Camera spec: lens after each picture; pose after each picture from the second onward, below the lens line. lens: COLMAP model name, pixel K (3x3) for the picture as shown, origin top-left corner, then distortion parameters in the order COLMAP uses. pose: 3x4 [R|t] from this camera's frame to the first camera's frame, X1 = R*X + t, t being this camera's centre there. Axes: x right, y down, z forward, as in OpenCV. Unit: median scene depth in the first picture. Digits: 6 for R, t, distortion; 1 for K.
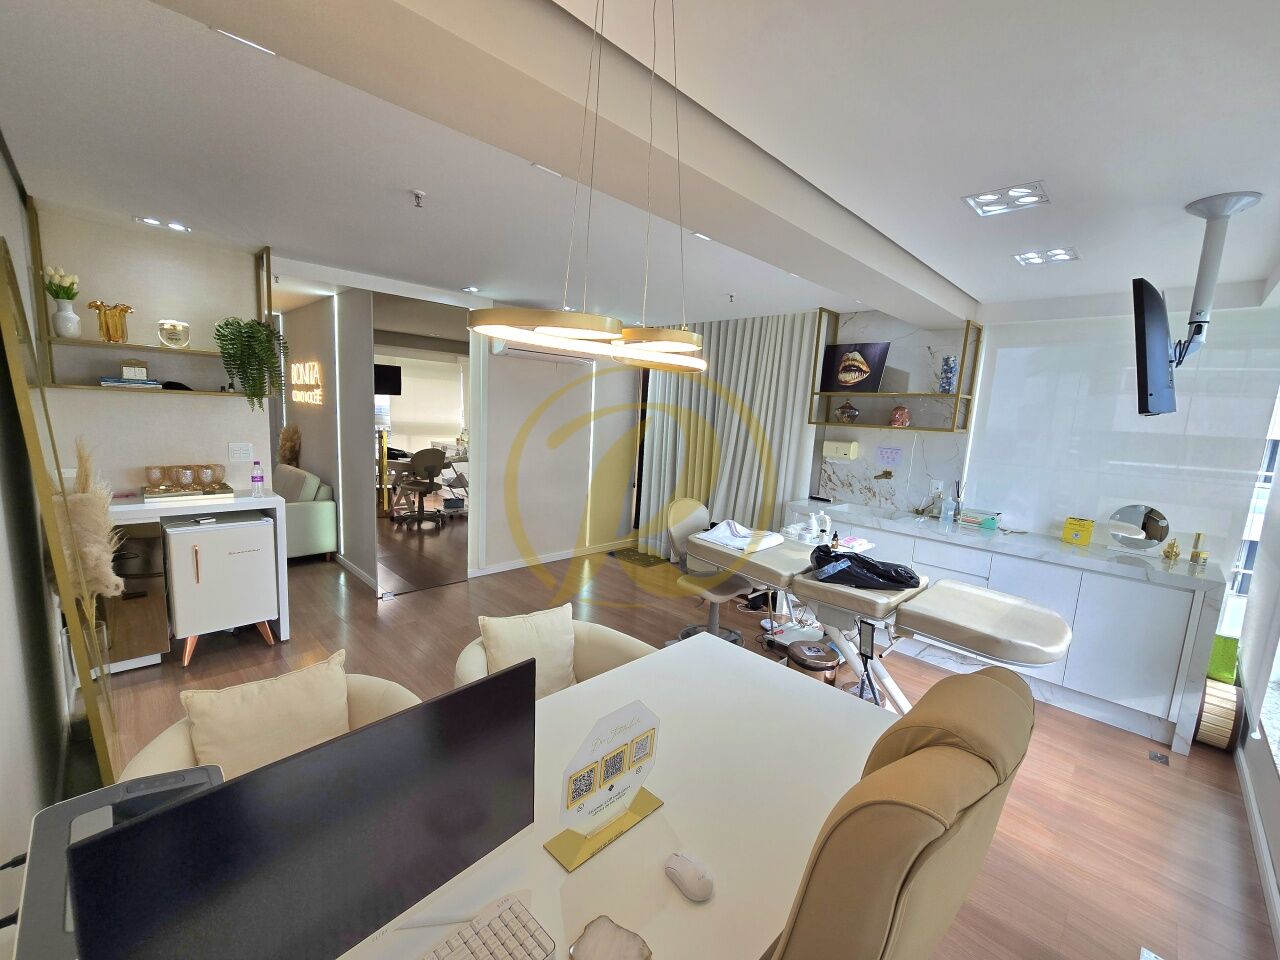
lens RADIAL K [[529.1, 0, 635.7], [0, 529.1, 484.8], [0, 0, 1]] dist [-0.003618, -0.000091]
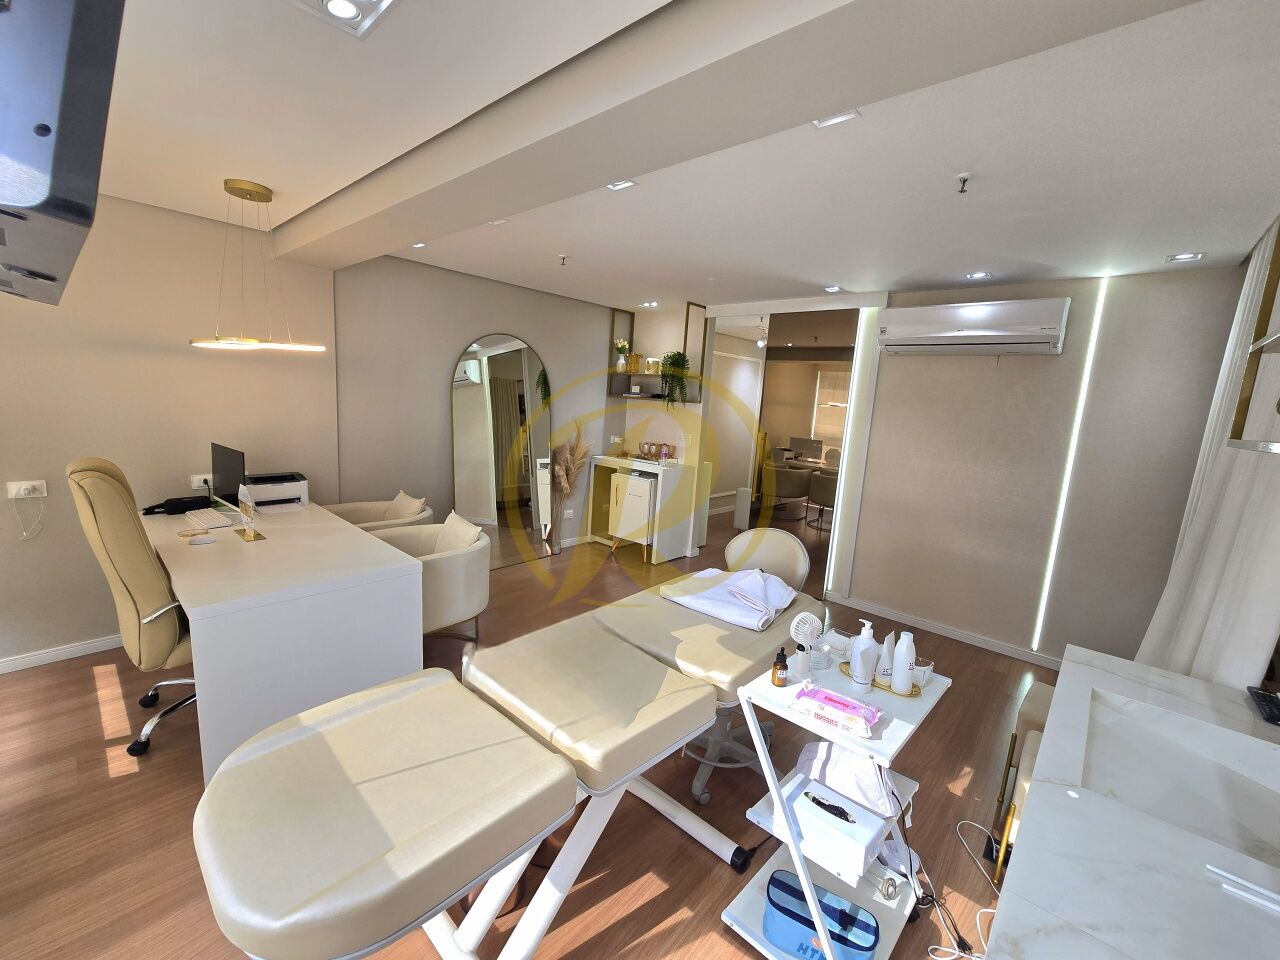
lens RADIAL K [[529.1, 0, 643.7], [0, 529.1, 477.2], [0, 0, 1]] dist [-0.003618, -0.000091]
pose [[0.061827, 0.103354, -0.992721, 0.655304], [-0.198153, 0.976096, 0.089282, -0.058716], [0.978219, 0.191191, 0.080829, 0.669561]]
